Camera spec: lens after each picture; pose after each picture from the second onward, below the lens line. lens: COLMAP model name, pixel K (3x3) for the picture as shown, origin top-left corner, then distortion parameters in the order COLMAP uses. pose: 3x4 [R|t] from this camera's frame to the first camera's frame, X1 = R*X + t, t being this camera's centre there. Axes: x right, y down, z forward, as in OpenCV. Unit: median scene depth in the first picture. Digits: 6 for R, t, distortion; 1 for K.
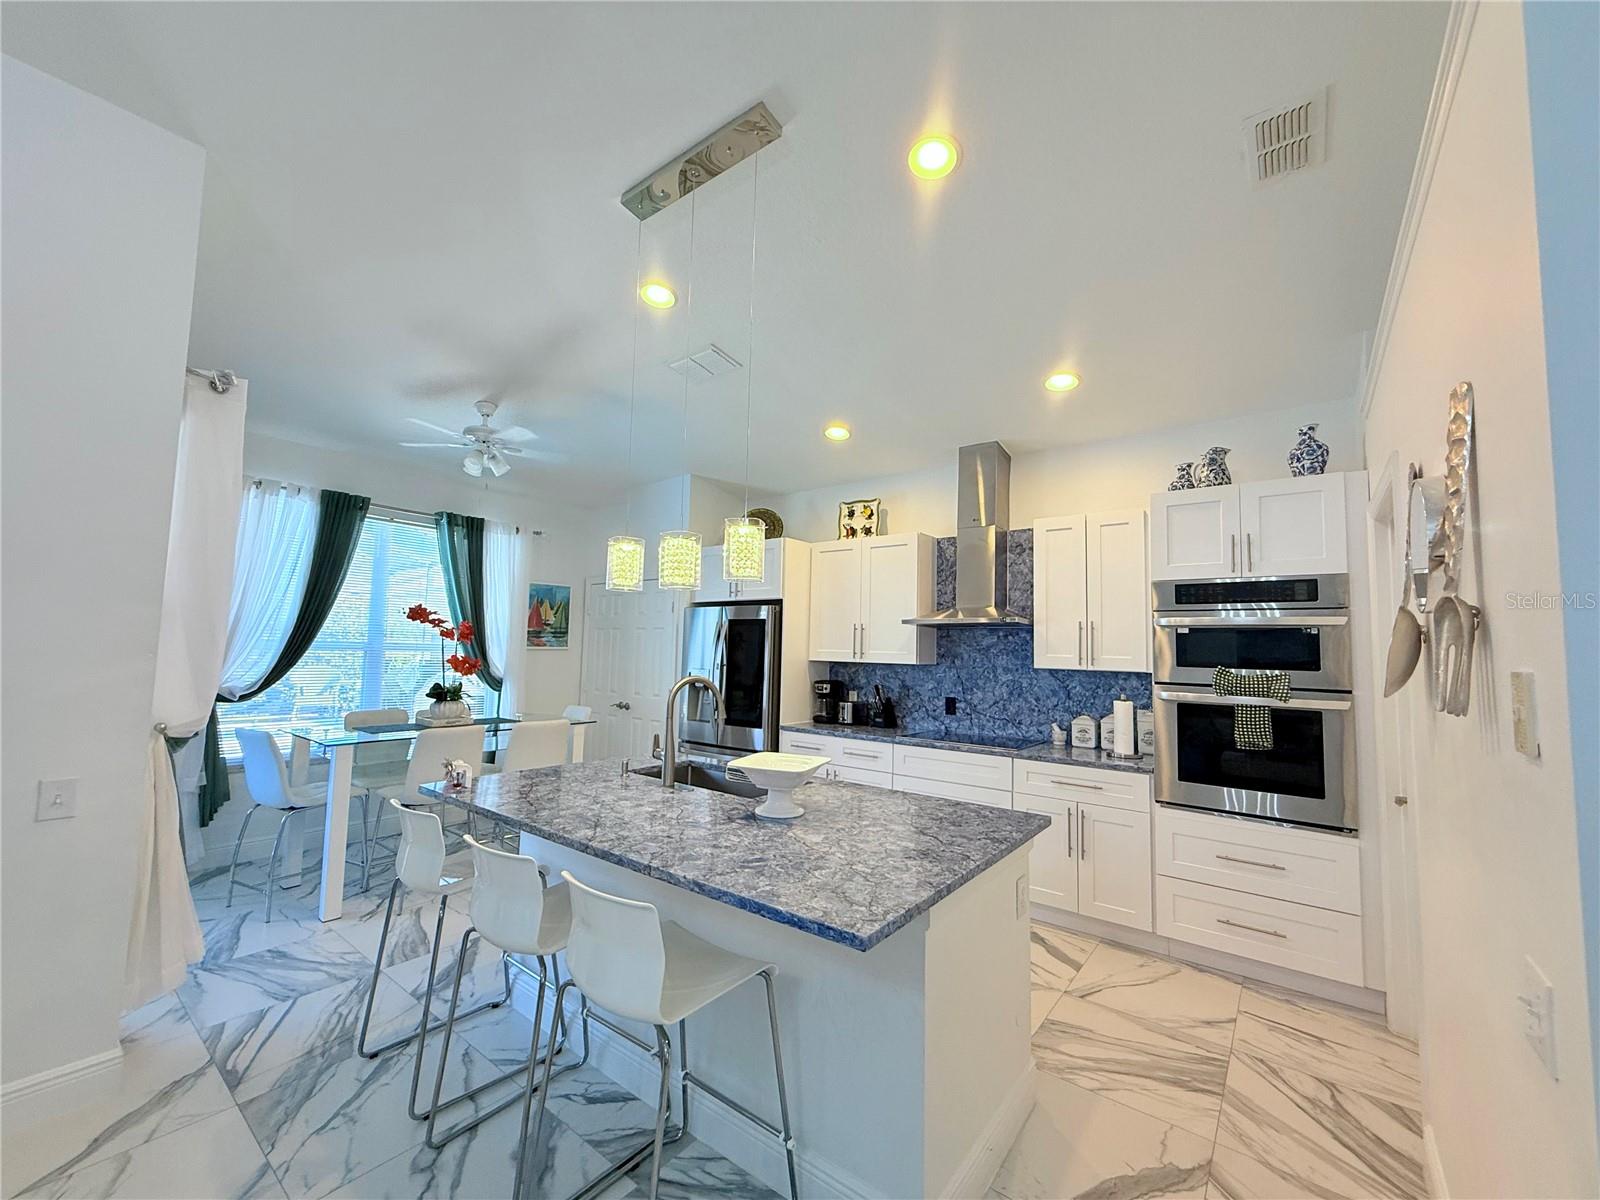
lens RADIAL K [[640.6, 0, 796.2], [0, 640.6, 601.9], [0, 0, 1]] dist [-0.001733, 0.000374]
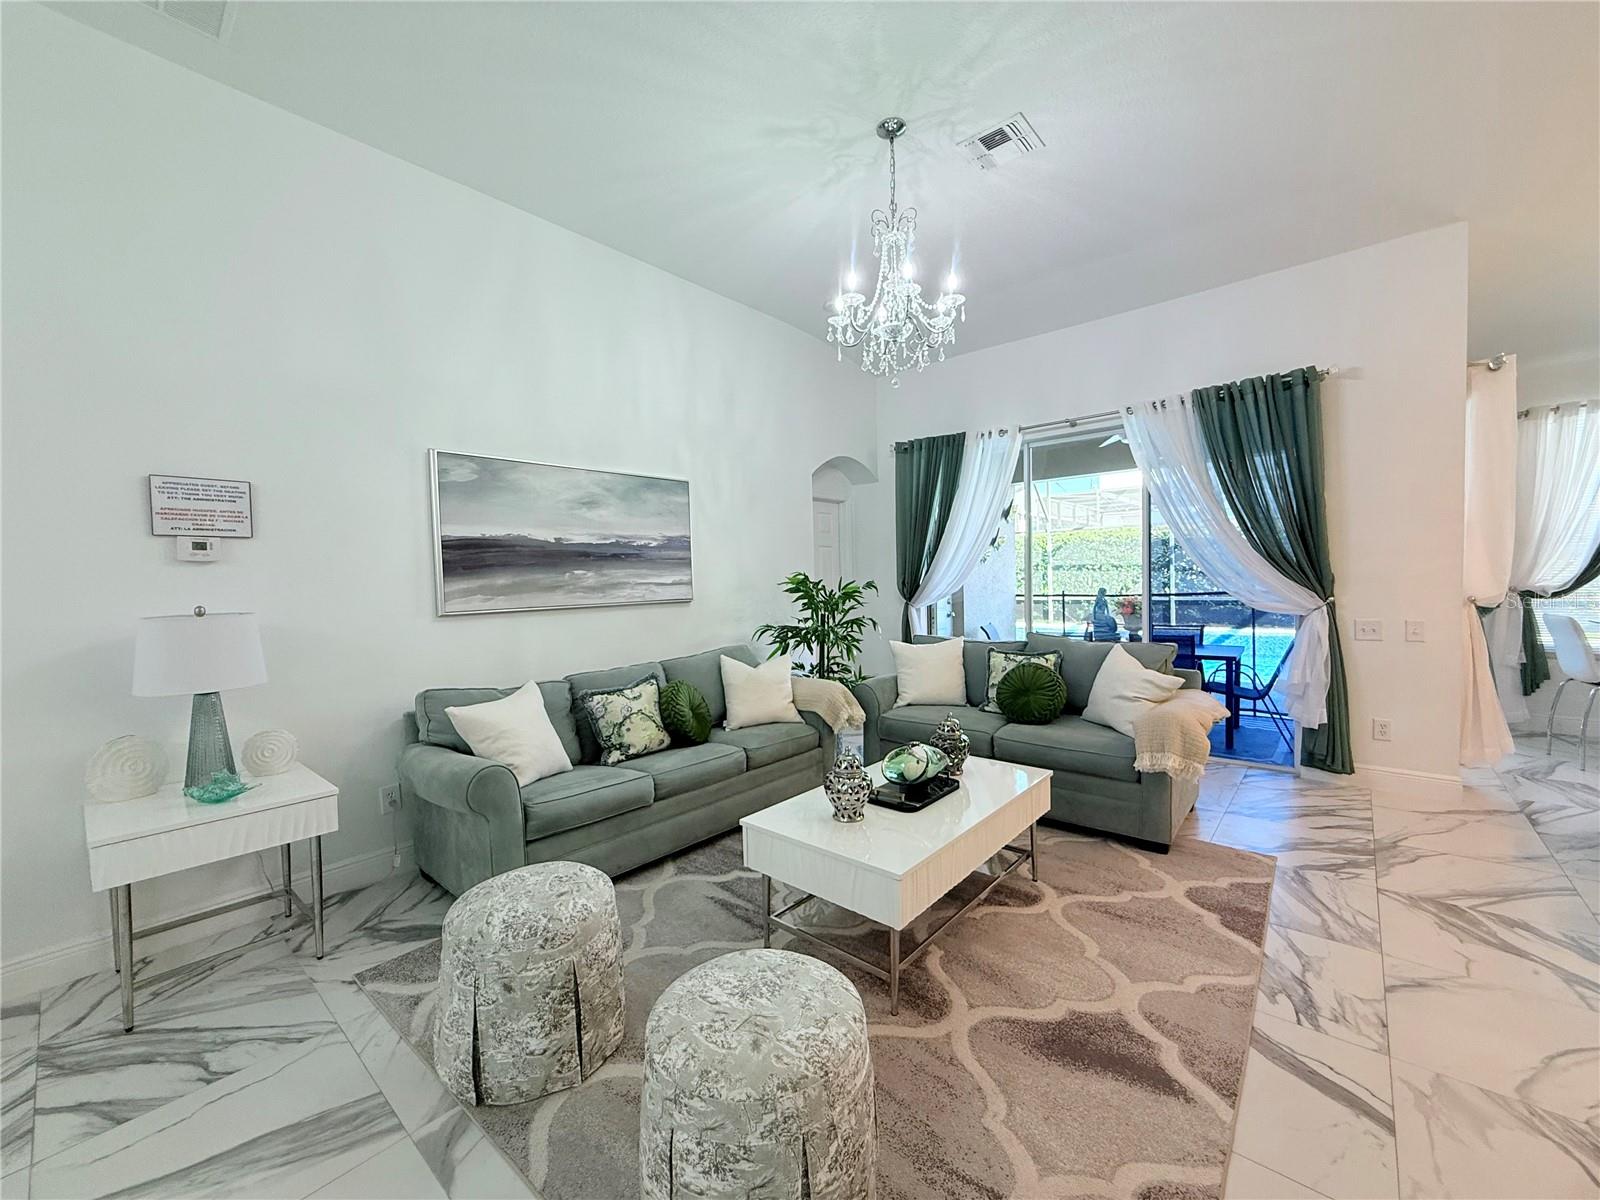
lens RADIAL K [[640.6, 0, 796.2], [0, 640.6, 601.9], [0, 0, 1]] dist [-0.001733, 0.000374]
pose [[-0.050843, 0.016664, -0.998568, 0.401354], [0.097076, 0.995209, 0.011665, 0.013866], [0.993977, -0.096344, -0.052217, -0.345803]]
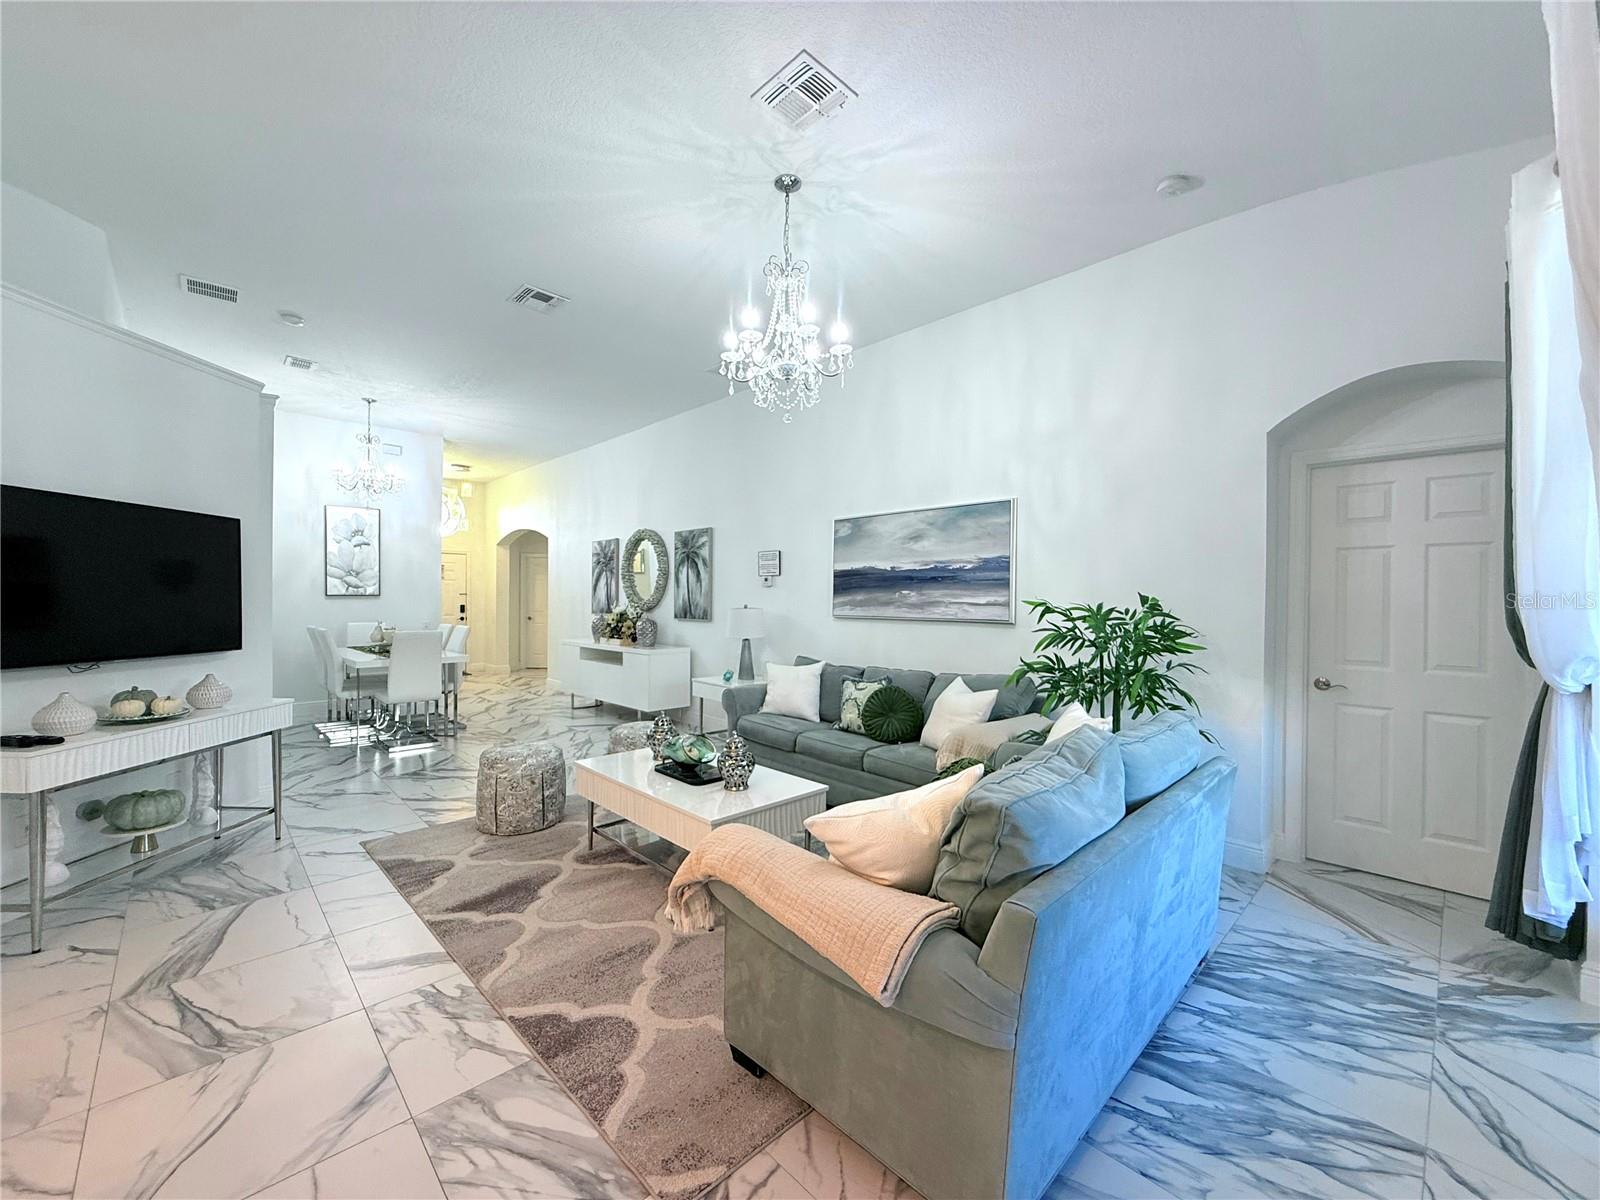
lens RADIAL K [[640.6, 0, 796.2], [0, 640.6, 601.9], [0, 0, 1]] dist [-0.001733, 0.000374]
pose [[-0.989246, -0.031769, 0.142769, -0.486269], [-0.041332, 0.997060, -0.064518, 0.055783], [-0.140300, -0.069725, -0.987651, 0.516944]]
